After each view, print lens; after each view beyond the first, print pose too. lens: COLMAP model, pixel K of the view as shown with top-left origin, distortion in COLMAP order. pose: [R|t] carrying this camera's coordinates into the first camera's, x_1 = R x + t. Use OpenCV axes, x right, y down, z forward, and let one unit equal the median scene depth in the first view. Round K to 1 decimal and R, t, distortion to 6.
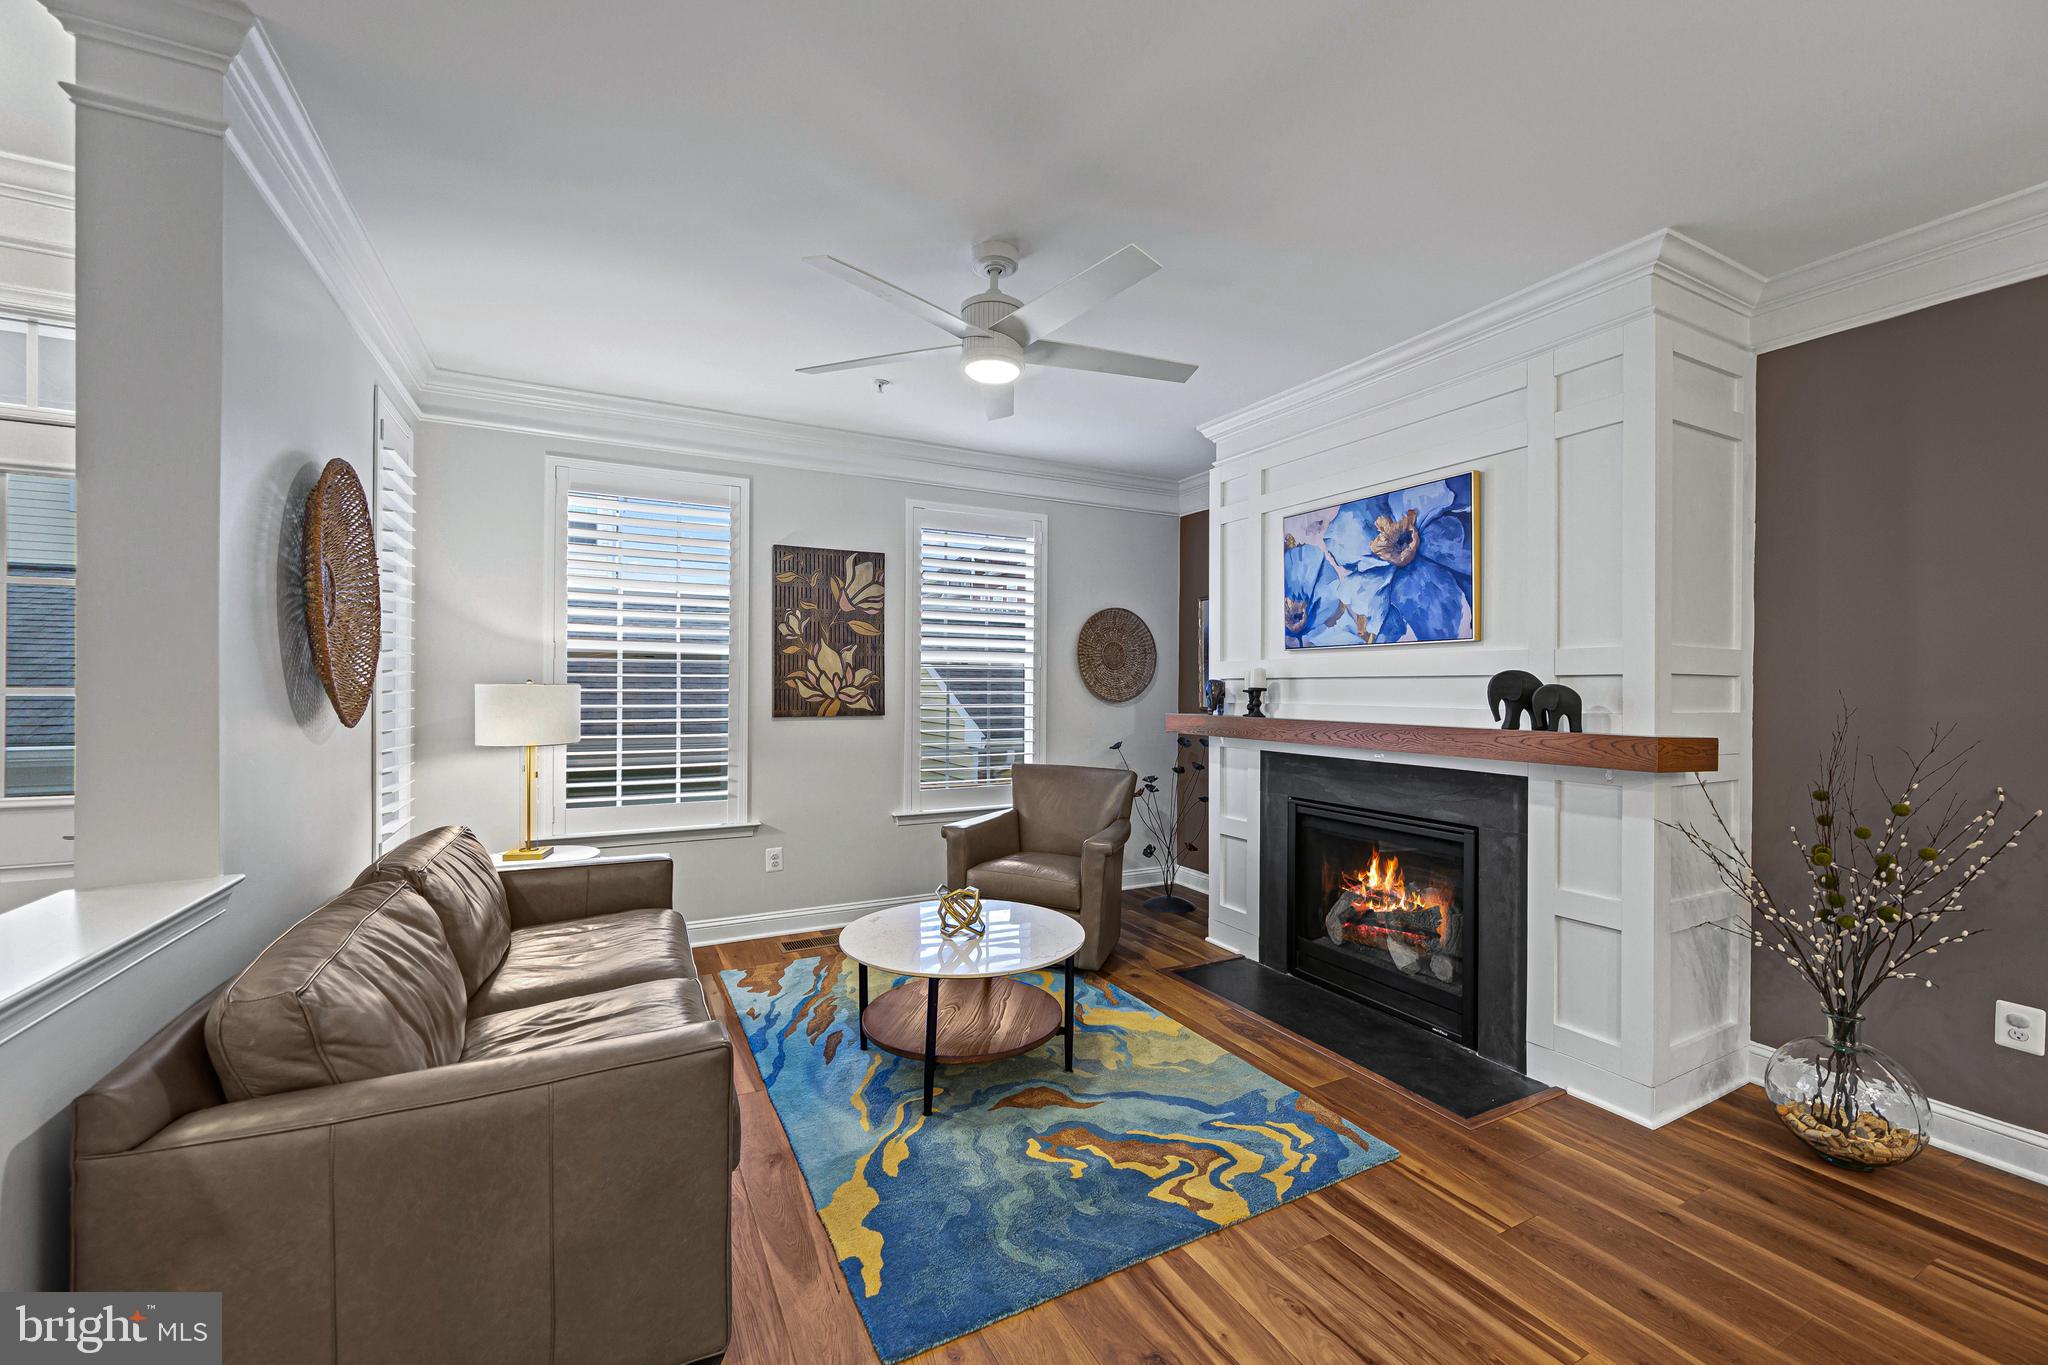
lens RADIAL K [[813.4, 0, 1024.6], [0, 813.4, 685.7], [0, 0, 1]] dist [-0.000518, 0.000463]
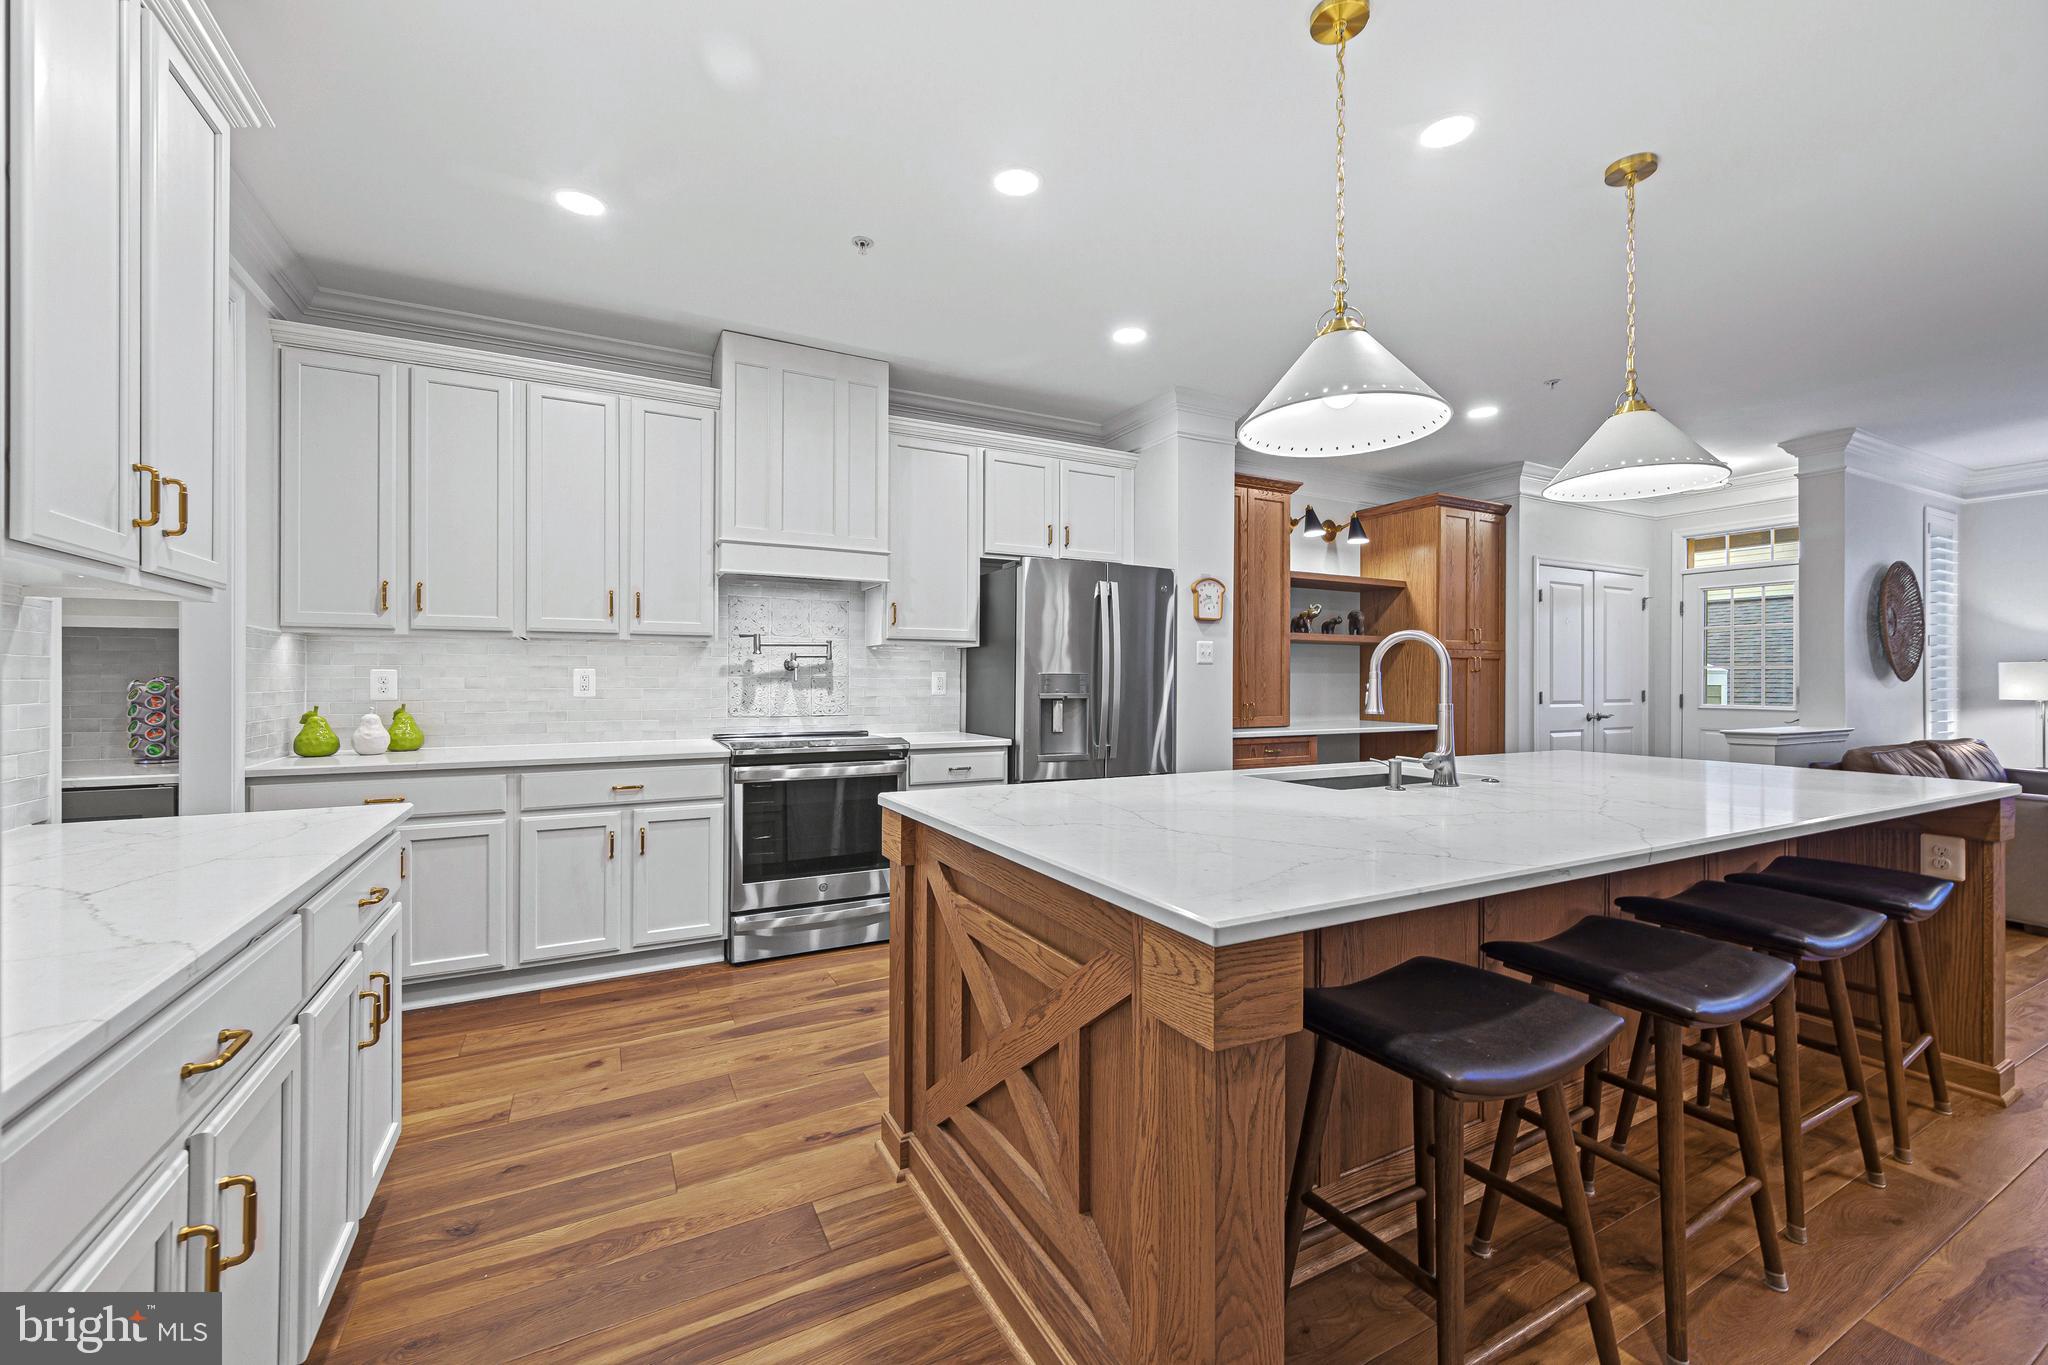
lens RADIAL K [[807.6, 0, 1024.0], [0, 807.6, 682.5], [0, 0, 1]] dist [0.000402, 0.000026]
pose [[0.001586, -0.001222, -0.999998, 0.871550], [-0.002066, 0.999997, -0.001225, 0.040893], [0.999997, 0.002068, 0.001584, -0.891098]]
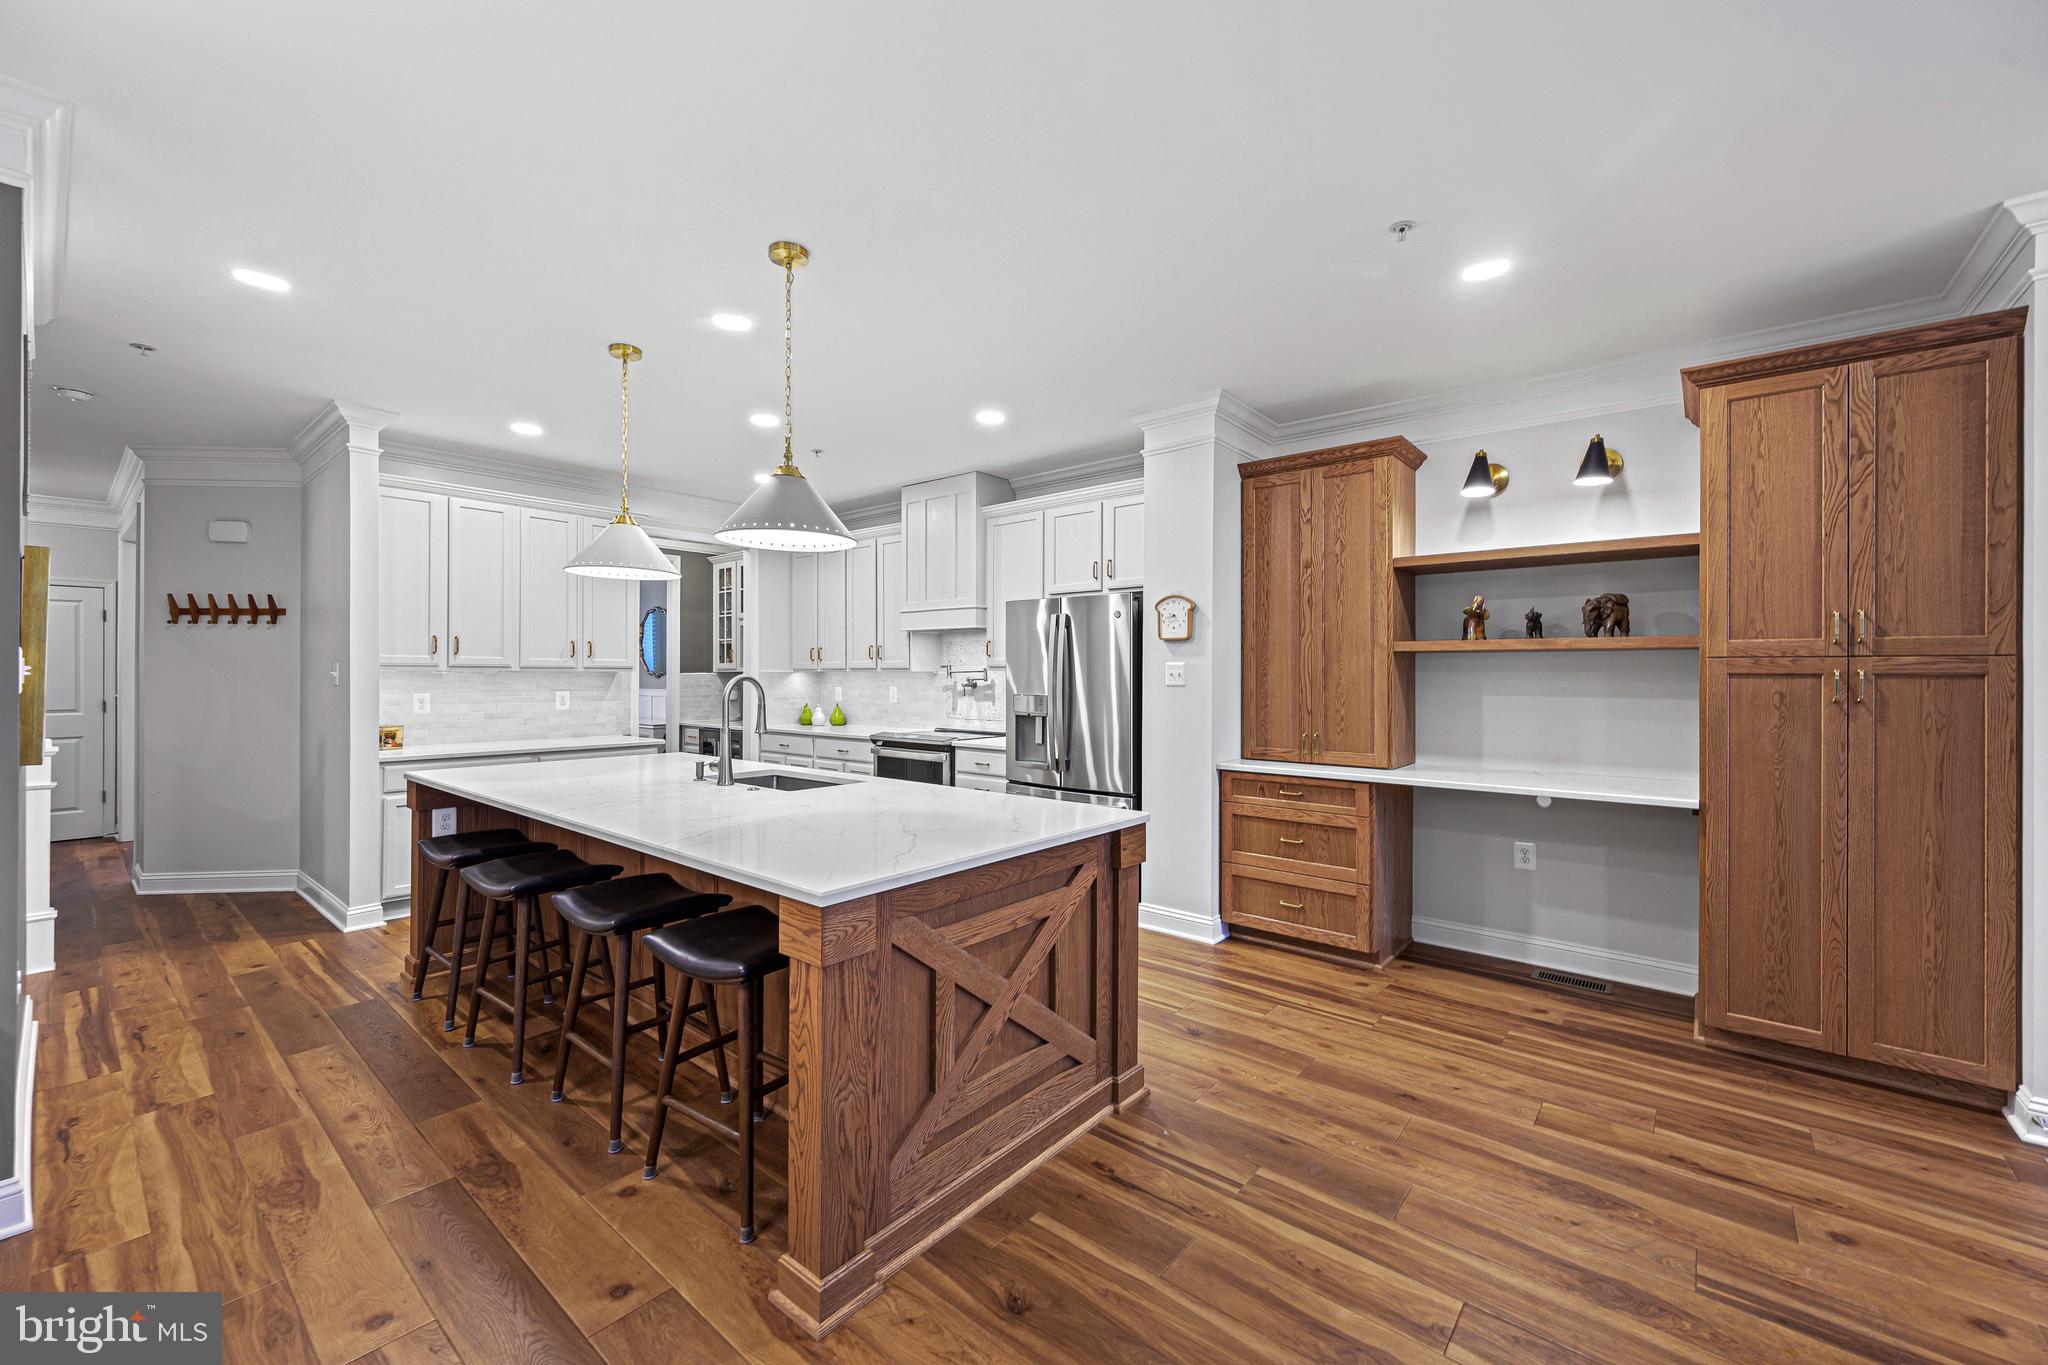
lens RADIAL K [[811.5, 0, 1026.1], [0, 811.5, 668.5], [0, 0, 1]] dist [0.000964, 0.000090]
pose [[-0.923317, -0.010824, -0.383887, 0.301713], [-0.007258, 0.999916, -0.010737, 0.000023], [0.383971, -0.007127, -0.923318, 0.352809]]
